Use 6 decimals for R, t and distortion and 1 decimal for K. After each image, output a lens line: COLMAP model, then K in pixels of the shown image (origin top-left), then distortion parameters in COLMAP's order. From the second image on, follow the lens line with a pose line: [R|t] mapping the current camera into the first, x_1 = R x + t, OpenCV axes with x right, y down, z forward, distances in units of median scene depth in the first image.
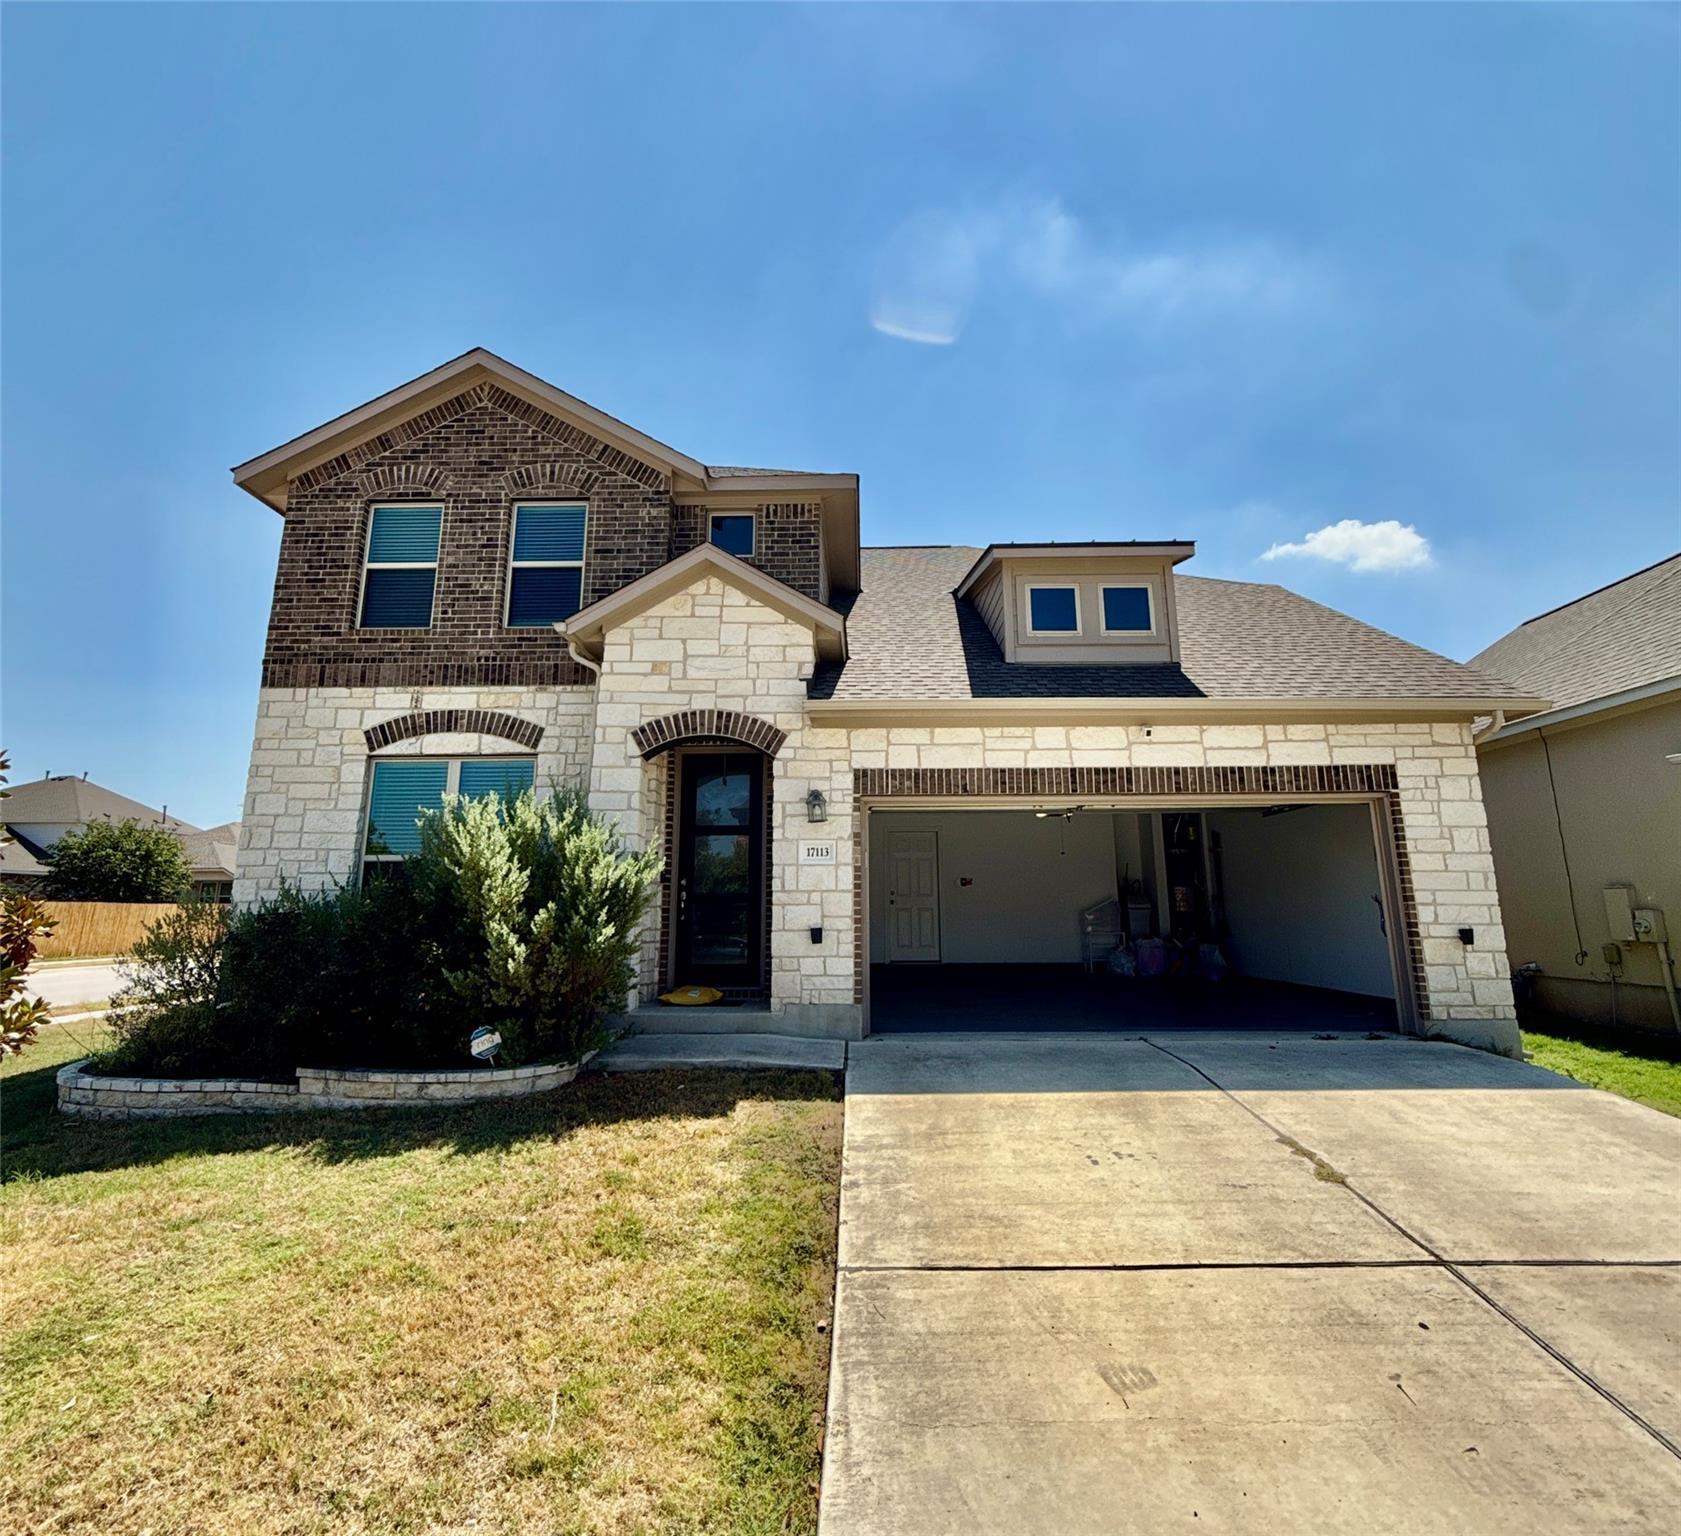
lens RADIAL K [[926.1, 0, 841.5], [0, 926.1, 693.9], [0, 0, 1]] dist [-0.001646, 0.000447]
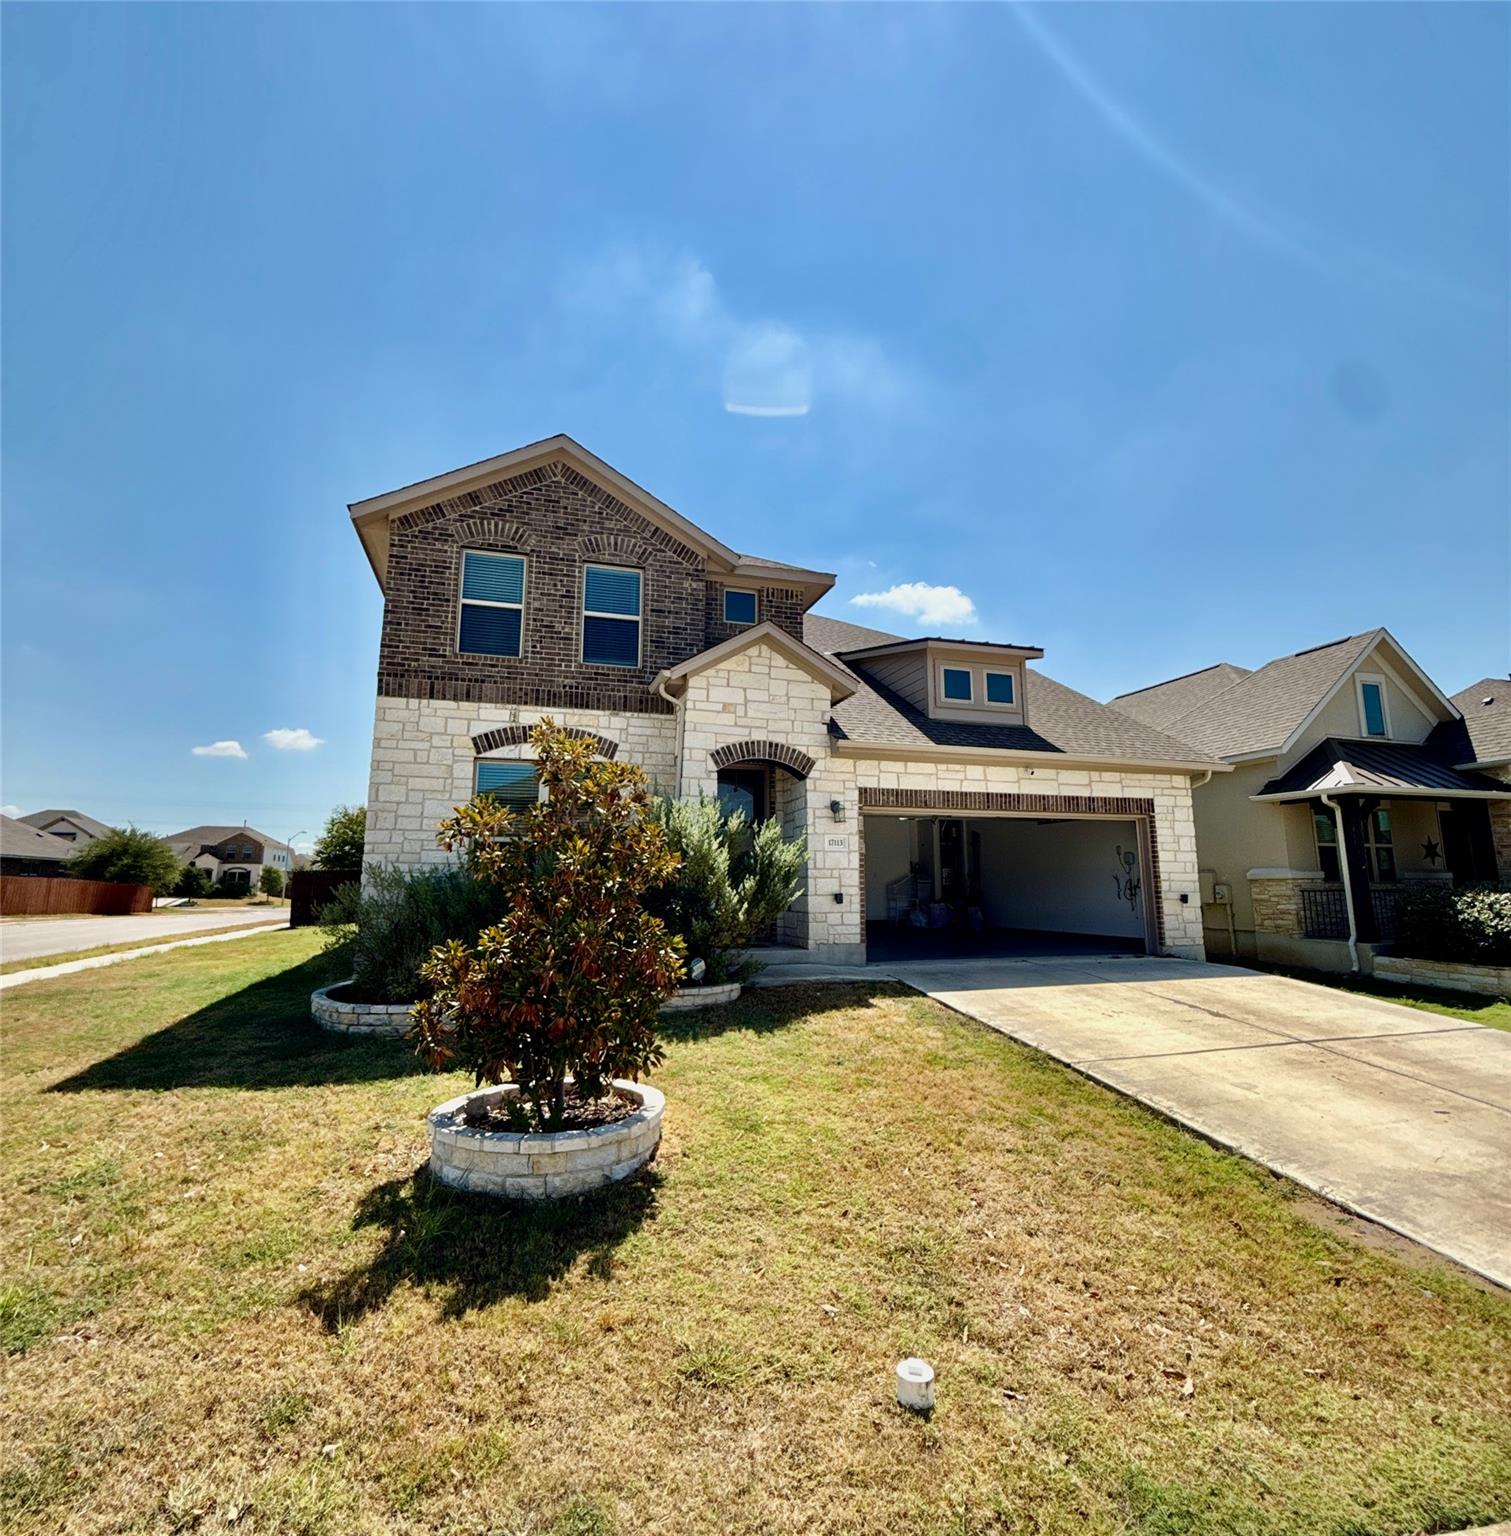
lens RADIAL K [[808.7, 0, 756.8], [0, 808.7, 746.4], [0, 0, 1]] dist [-0.001366, -0.000182]
pose [[0.948470, 0.058266, 0.311463, -0.527862], [-0.076567, 0.995963, 0.046846, -0.030786], [-0.307476, -0.068280, 0.949103, -0.162902]]
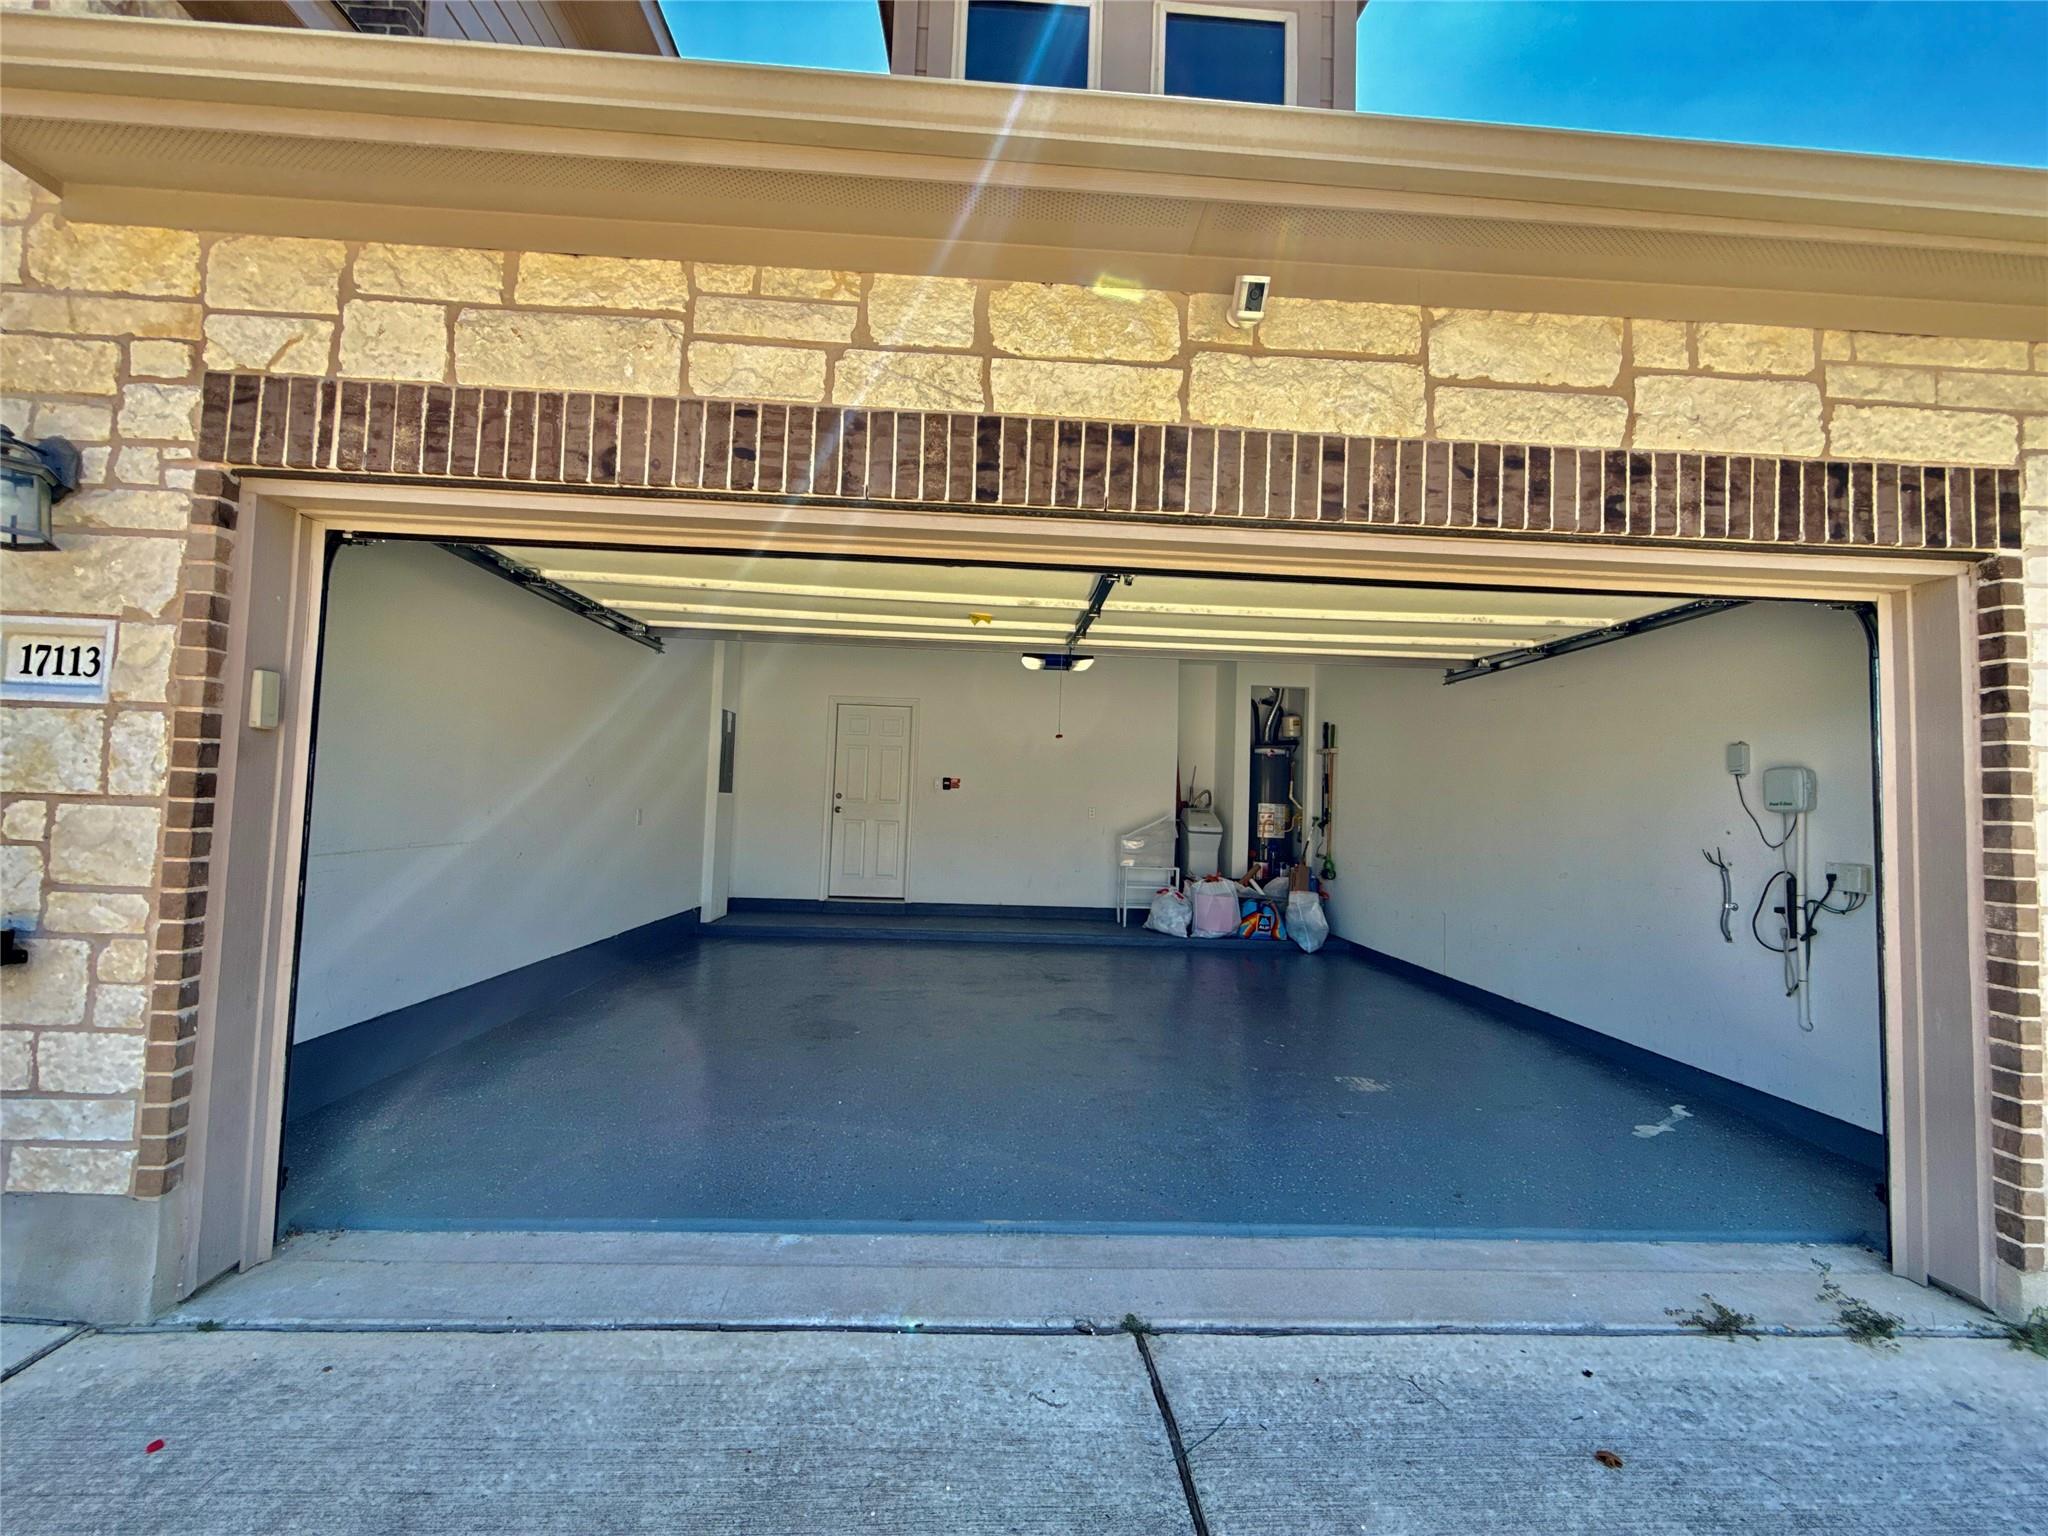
lens RADIAL K [[816.7, 0, 1026.3], [0, 816.7, 764.2], [0, 0, 1]] dist [0.001566, 0.000091]
pose [[0.996701, 0.040344, 0.070428, 0.238471], [-0.052347, 0.982654, 0.177905, 0.135653], [-0.062029, -0.181005, 0.981524, 0.698817]]
